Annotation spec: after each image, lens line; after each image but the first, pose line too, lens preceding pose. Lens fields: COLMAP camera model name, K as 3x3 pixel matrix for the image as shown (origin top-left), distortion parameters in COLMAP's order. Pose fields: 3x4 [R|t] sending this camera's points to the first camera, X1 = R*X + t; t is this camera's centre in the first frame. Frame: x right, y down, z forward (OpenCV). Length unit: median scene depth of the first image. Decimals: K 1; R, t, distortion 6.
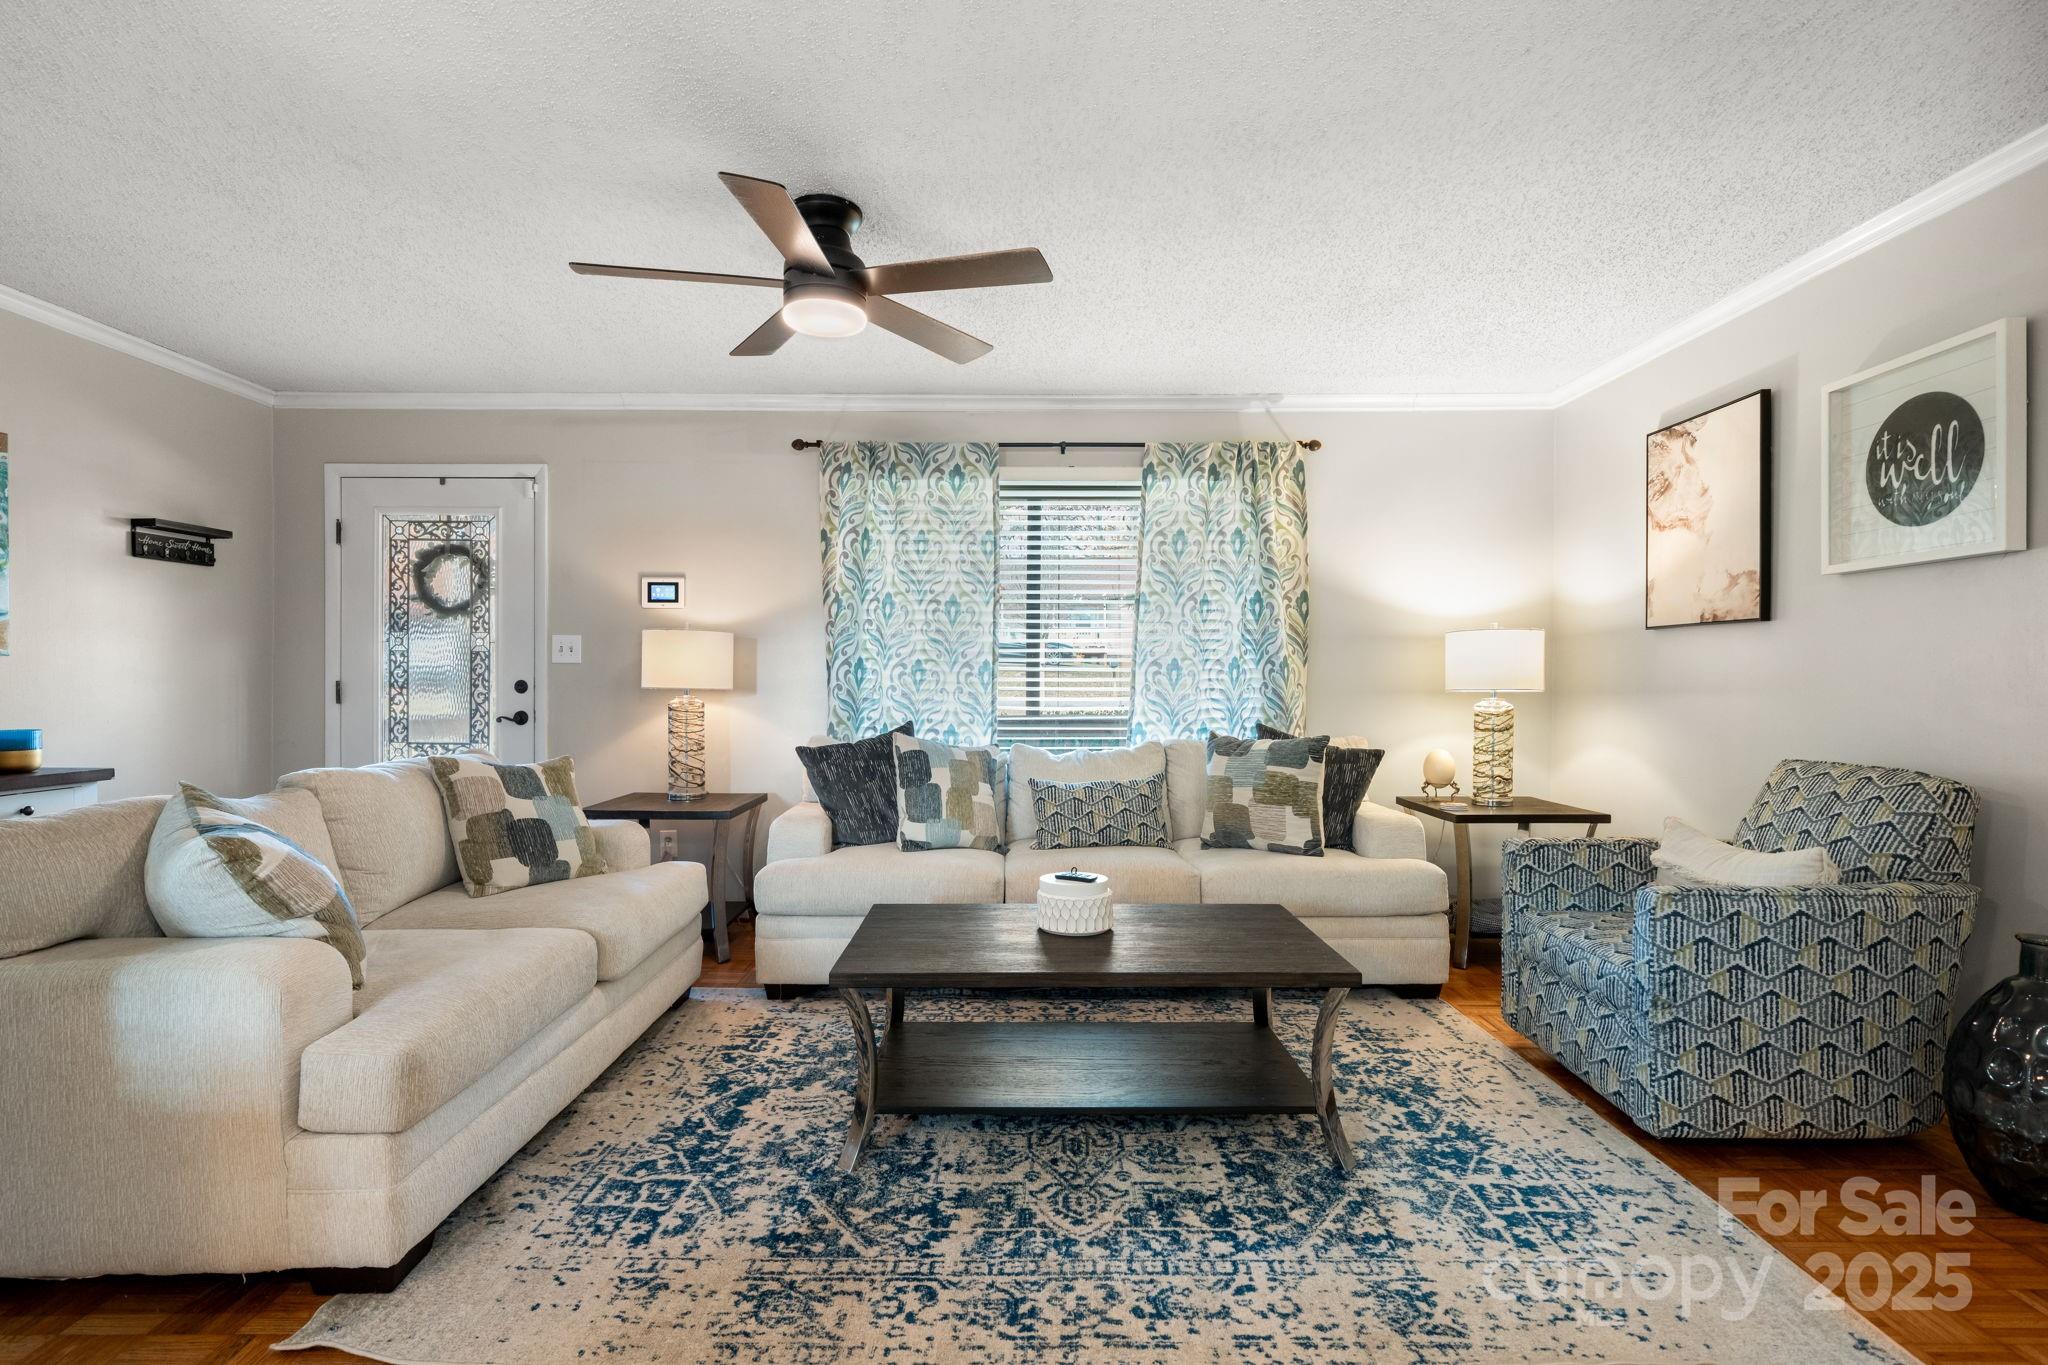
lens RADIAL K [[988.6, 0, 1024.0], [0, 988.6, 682.5], [0, 0, 1]] dist [-0.001939, -0.000263]
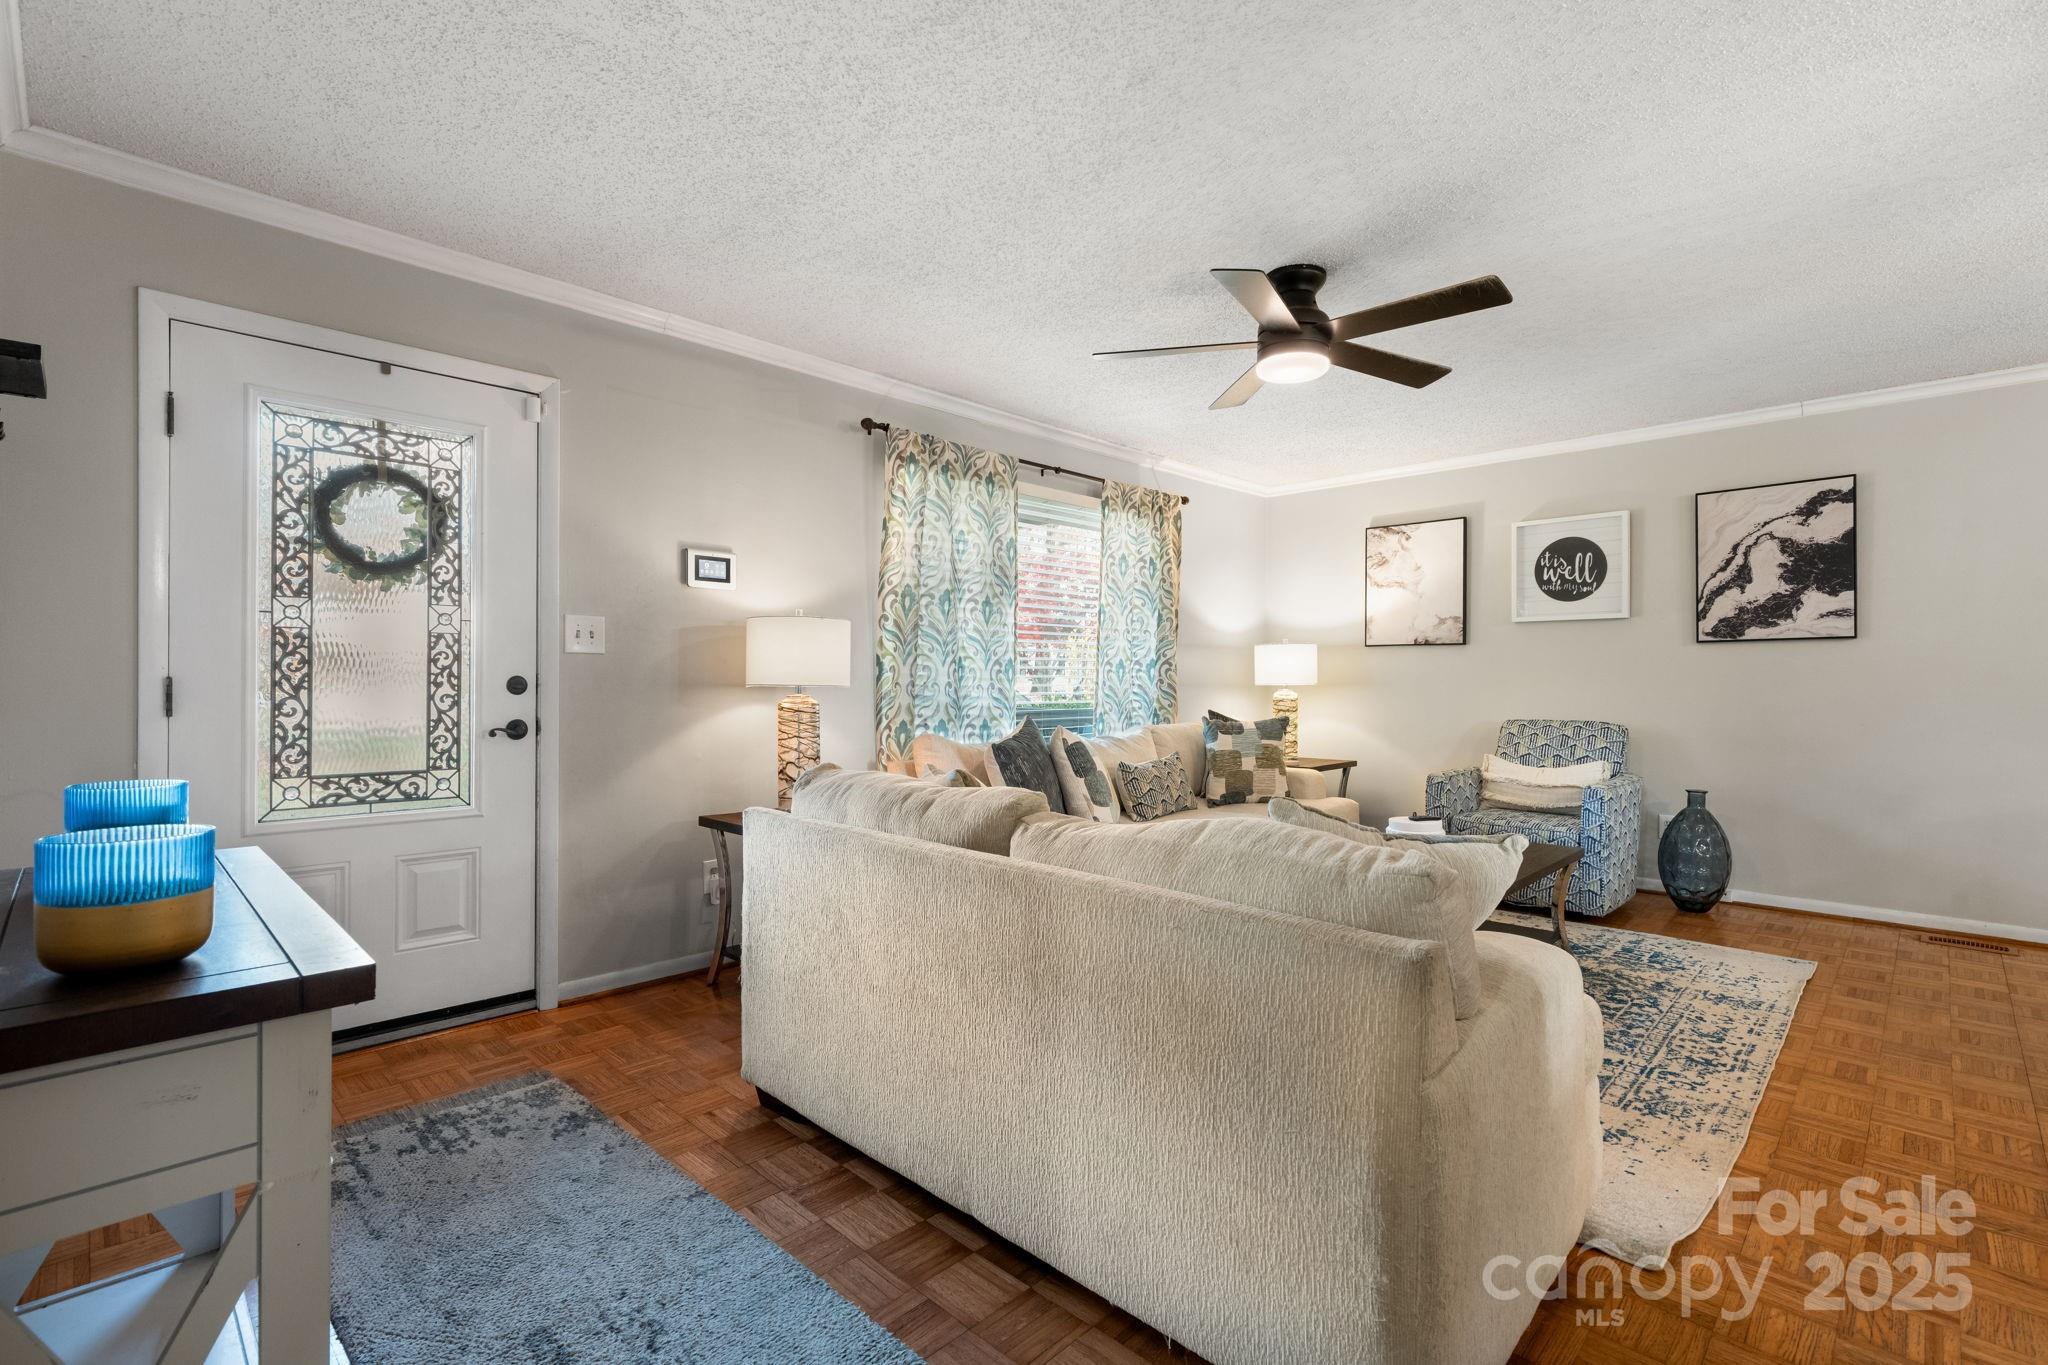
lens RADIAL K [[919.0, 0, 1026.9], [0, 919.0, 676.1], [0, 0, 1]] dist [-0.001304, -0.000391]
pose [[0.701884, 0.001962, 0.712288, -0.737368], [0.000513, 0.999995, -0.003260, 0.000039], [-0.712291, 0.002653, 0.701879, 0.284608]]
